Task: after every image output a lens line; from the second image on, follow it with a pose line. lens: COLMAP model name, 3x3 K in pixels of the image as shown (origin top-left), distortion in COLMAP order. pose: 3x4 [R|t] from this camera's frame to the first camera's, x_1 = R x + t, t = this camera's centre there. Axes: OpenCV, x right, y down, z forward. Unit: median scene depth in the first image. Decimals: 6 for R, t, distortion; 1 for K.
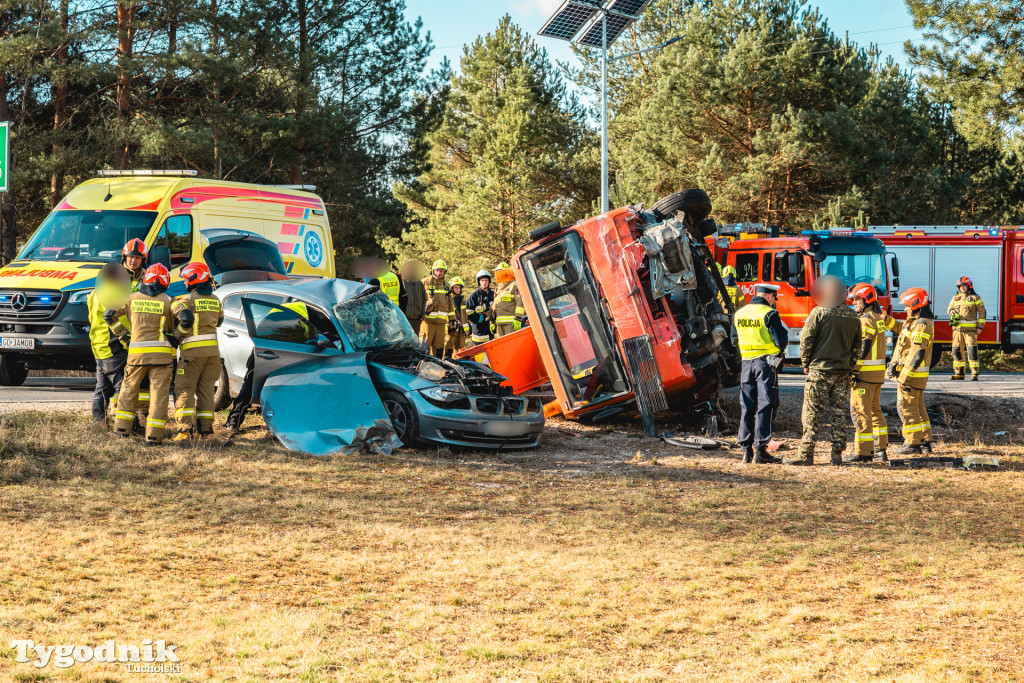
lens RADIAL K [[2119.2, 0, 512.0], [0, 2119.2, 341.5], [0, 0, 1]] dist [0.050662, -0.270157]
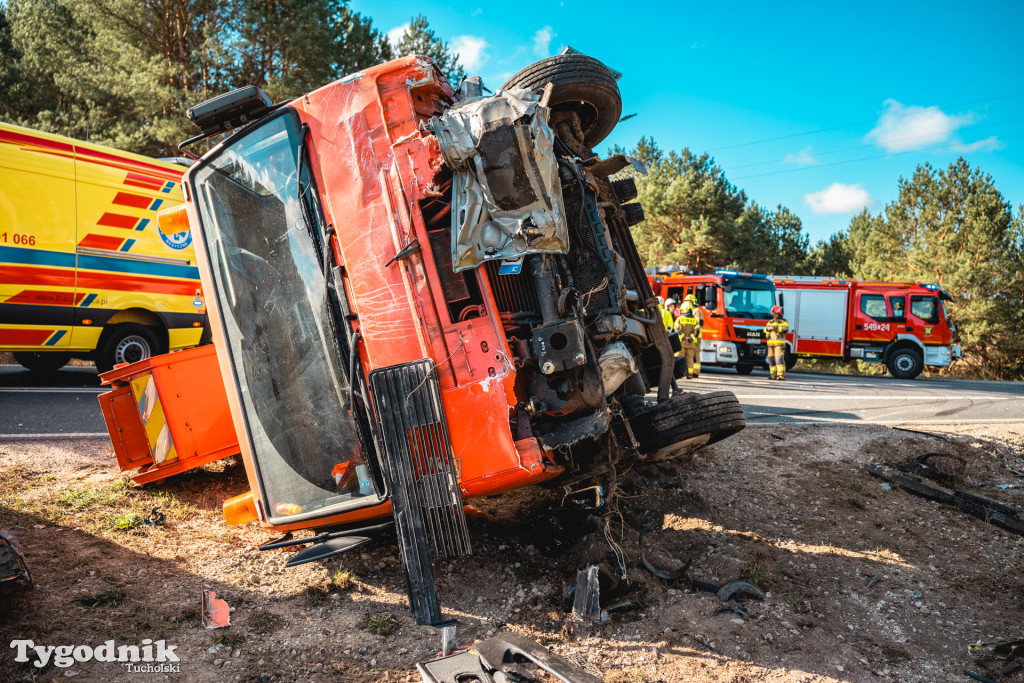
lens RADIAL K [[791.9, 0, 512.0], [0, 791.9, 341.5], [0, 0, 1]] dist [0.000923, -0.000301]
pose [[0.995140, 0.045779, -0.087186, 0.090770], [-0.045062, 0.998932, 0.010174, -0.008697], [0.087559, -0.006196, 0.996140, 0.844837]]
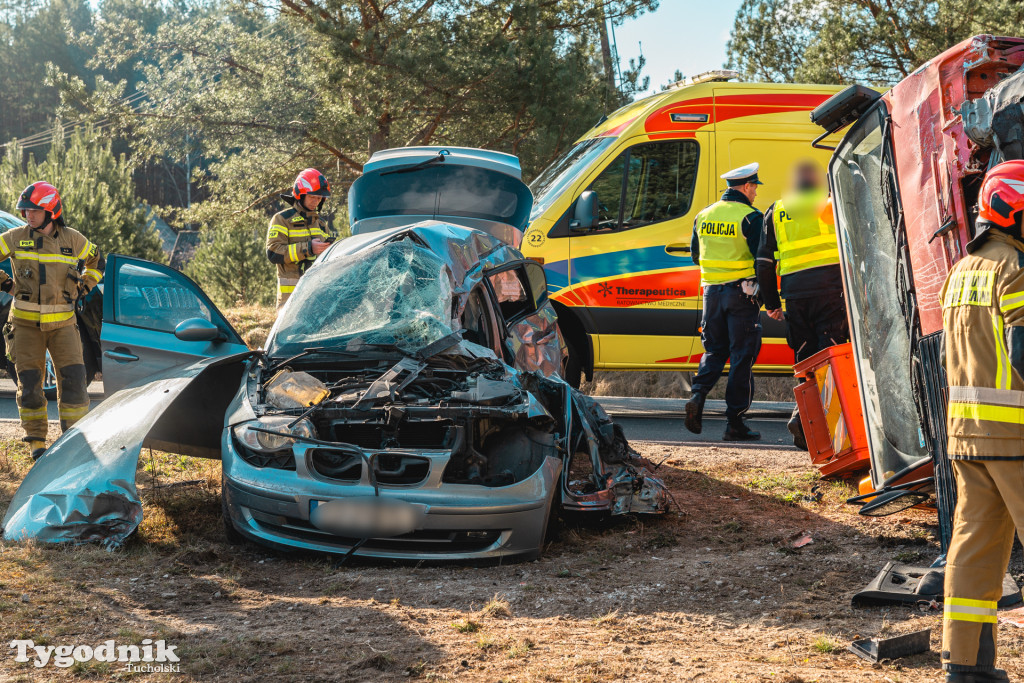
lens RADIAL K [[2119.2, 0, 512.0], [0, 2119.2, 341.5], [0, 0, 1]] dist [0.050662, -0.270157]
pose [[0.600268, 0.003873, -0.799789, 0.353107], [-0.014713, 0.999873, -0.006201, 0.004129], [0.799663, 0.015490, 0.600249, 0.658998]]
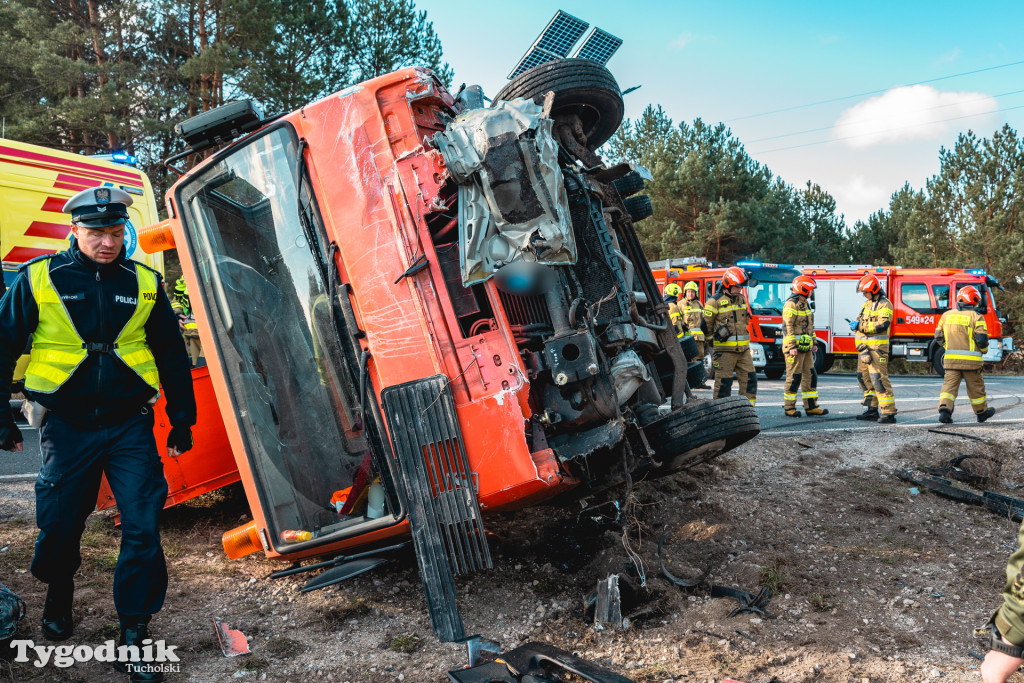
lens RADIAL K [[954.2, 0, 579.4], [0, 954.2, 334.8], [0, 0, 1]] dist [0.013801, 0.002589]
pose [[0.999940, 0.008730, -0.006578, 0.089317], [-0.008782, 0.999930, -0.007939, -0.009490], [0.006508, 0.007997, 0.999947, 0.813308]]
